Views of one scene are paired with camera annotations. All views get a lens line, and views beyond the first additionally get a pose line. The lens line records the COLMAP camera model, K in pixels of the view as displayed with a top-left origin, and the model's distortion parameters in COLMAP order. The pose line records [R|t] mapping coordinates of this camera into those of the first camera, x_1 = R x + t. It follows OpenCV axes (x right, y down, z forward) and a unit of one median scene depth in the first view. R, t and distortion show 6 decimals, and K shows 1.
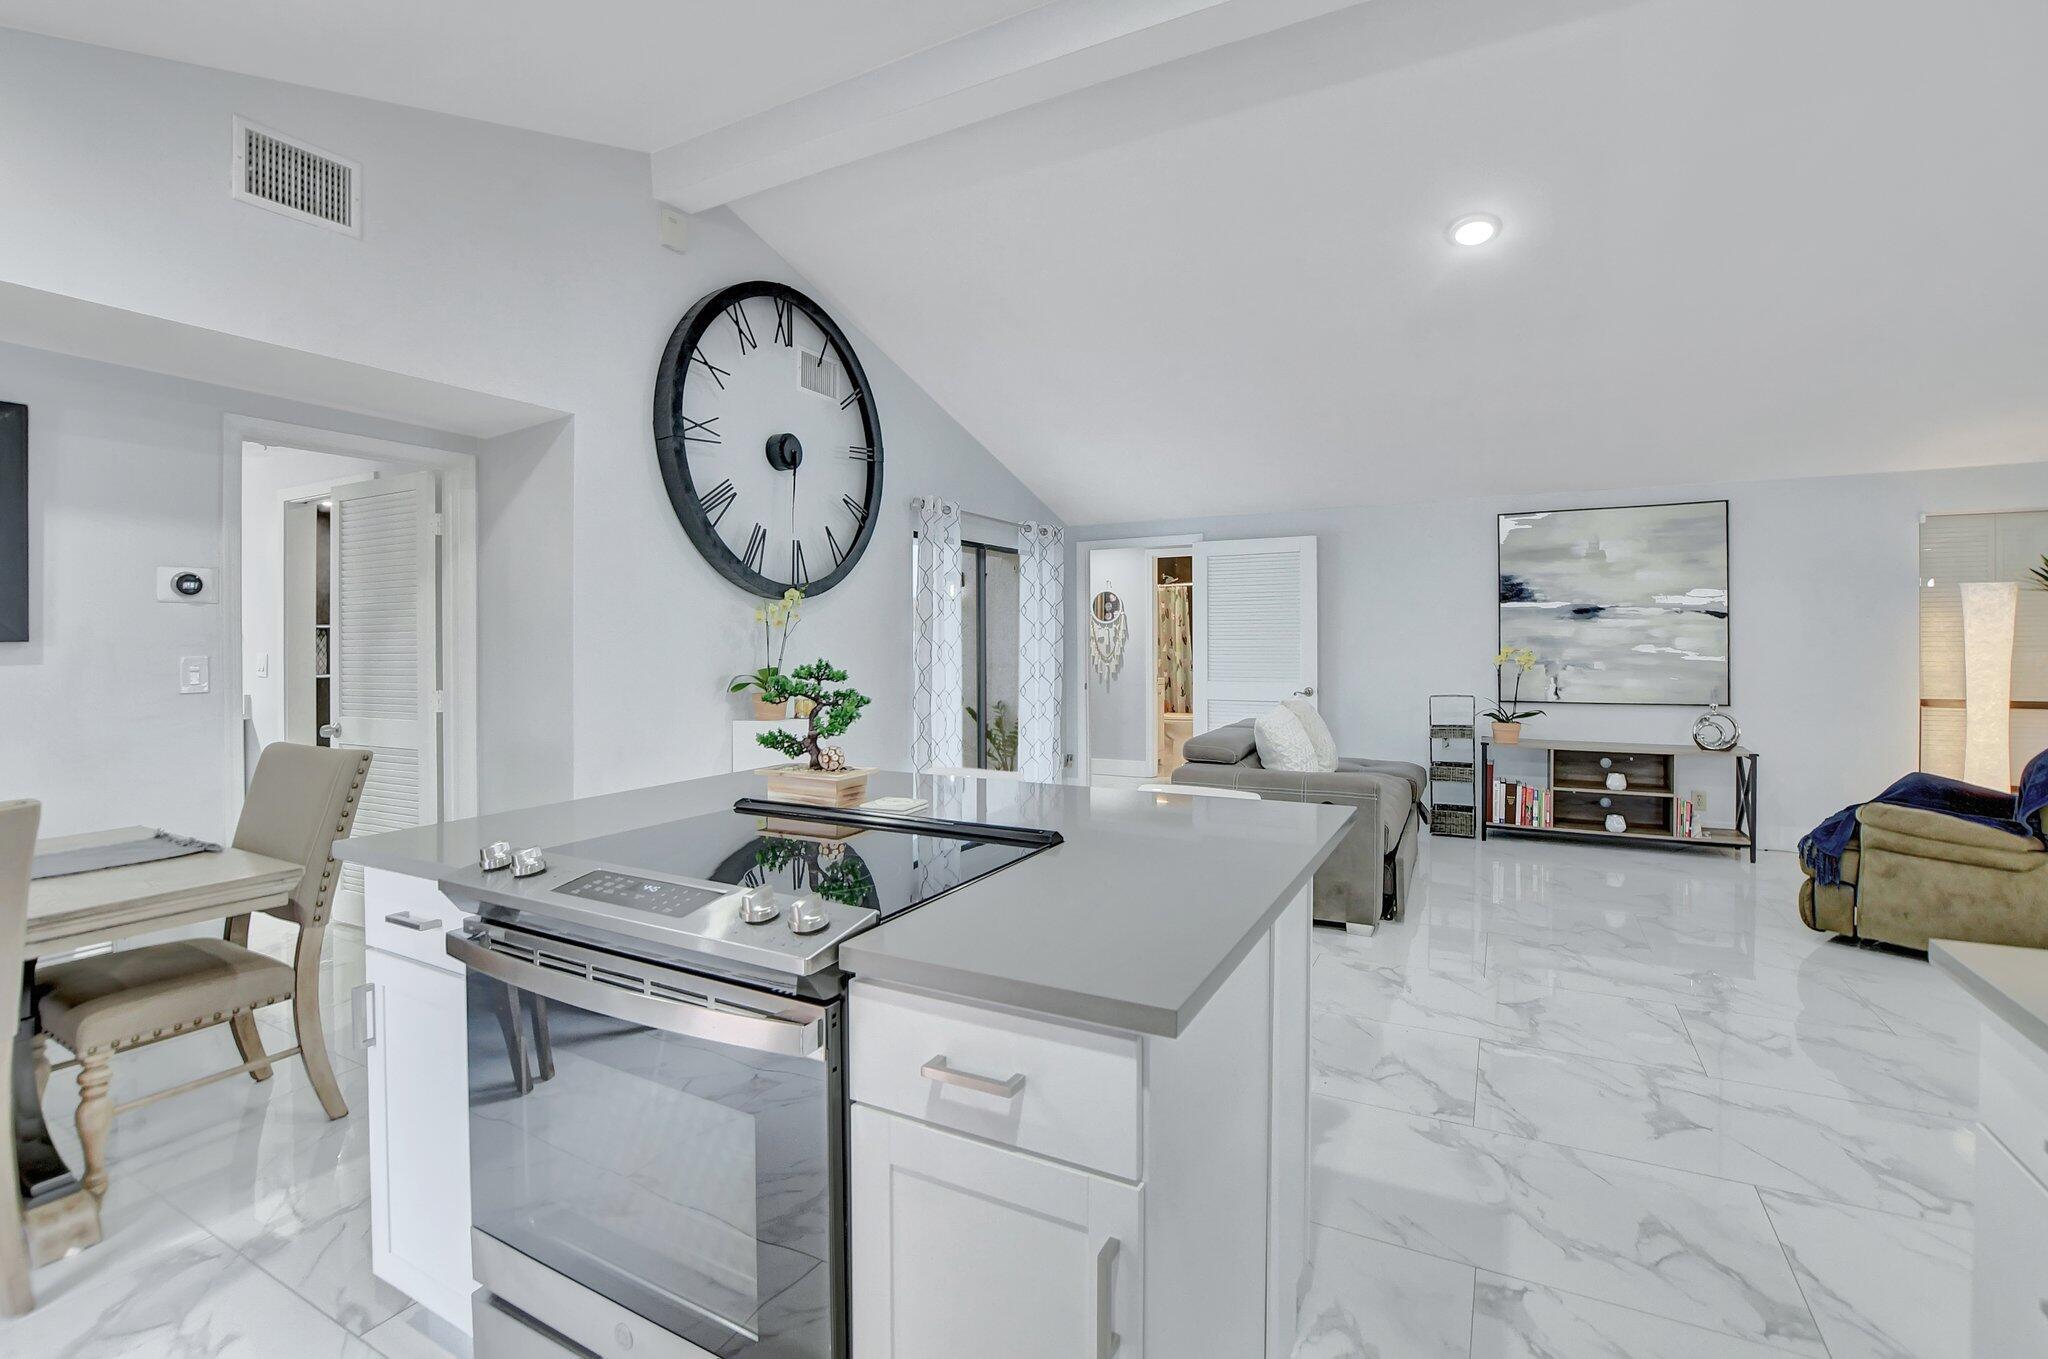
lens RADIAL K [[927.3, 0, 994.7], [0, 927.3, 640.0], [0, 0, 1]] dist [-0.023070, 0.001128]
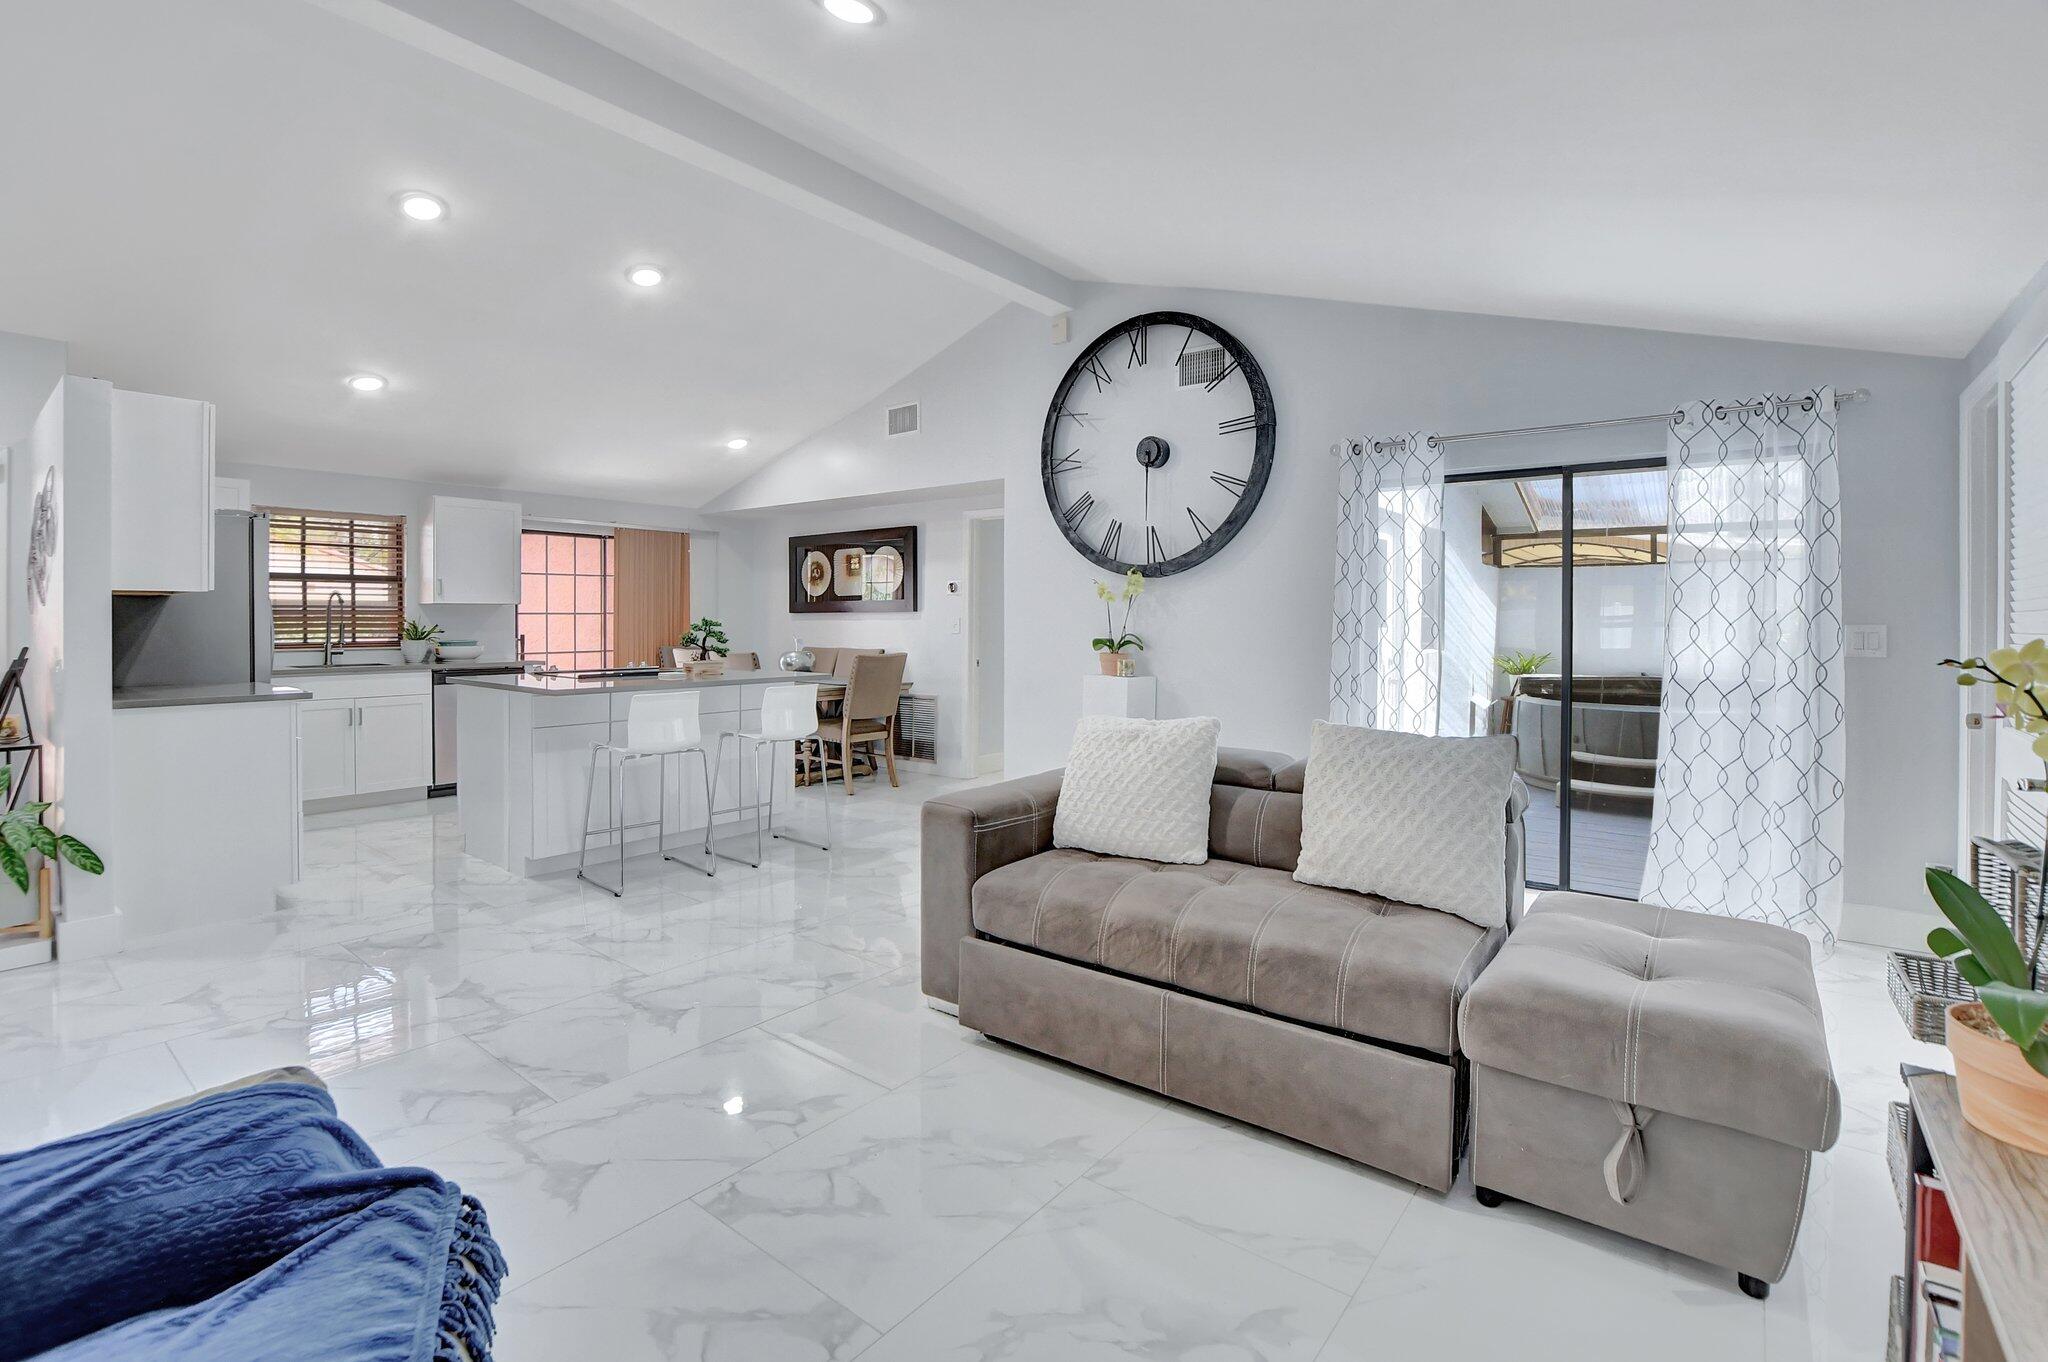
lens RADIAL K [[929.4, 0, 1021.7], [0, 929.4, 618.4], [0, 0, 1]] dist [-0.028006, -0.000585]
pose [[-0.163940, 0.007053, -0.986445, 0.856547], [-0.003892, 0.999962, 0.007797, 0.000684], [0.986463, 0.005118, -0.163907, 0.905503]]
